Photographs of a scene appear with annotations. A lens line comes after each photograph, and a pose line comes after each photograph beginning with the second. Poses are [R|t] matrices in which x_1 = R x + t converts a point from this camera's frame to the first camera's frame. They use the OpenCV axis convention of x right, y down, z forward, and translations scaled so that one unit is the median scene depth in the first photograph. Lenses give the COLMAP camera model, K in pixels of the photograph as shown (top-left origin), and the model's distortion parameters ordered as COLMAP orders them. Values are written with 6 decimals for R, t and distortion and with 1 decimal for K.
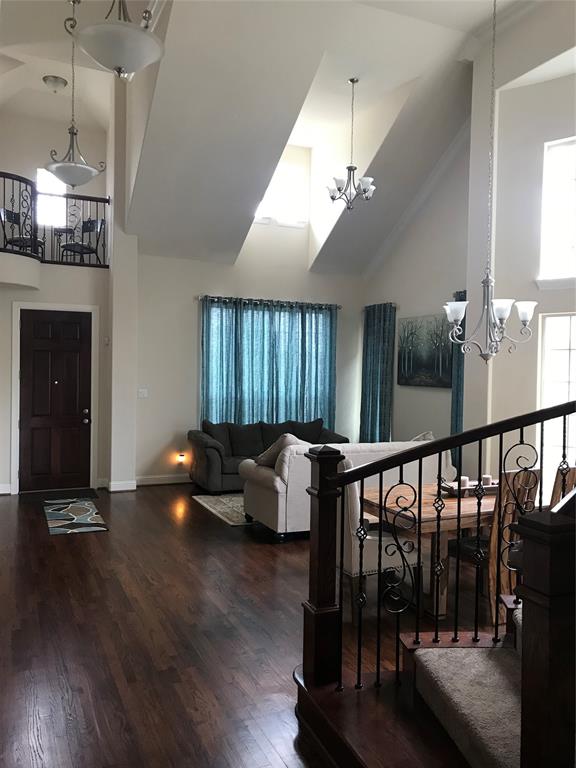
lens RADIAL K [[625.4, 0, 288.2], [0, 625.4, 378.2], [0, 0, 1]] dist [0.037568, -0.043831]
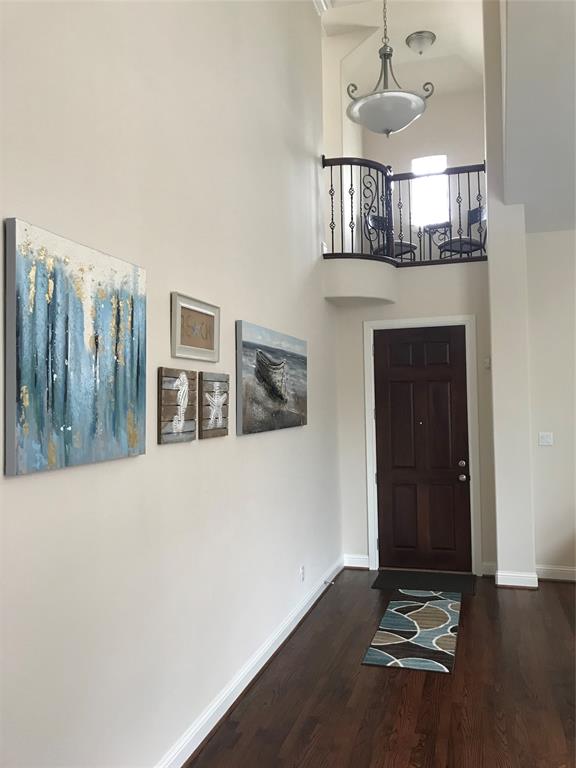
lens RADIAL K [[625.4, 0, 287.1], [0, 625.4, 381.8], [0, 0, 1]] dist [0.037568, -0.043831]
pose [[0.748696, -0.050069, -0.661020, 0.004932], [0.018869, 0.998349, -0.054248, -0.004776], [0.662645, 0.028142, 0.748405, 0.313968]]
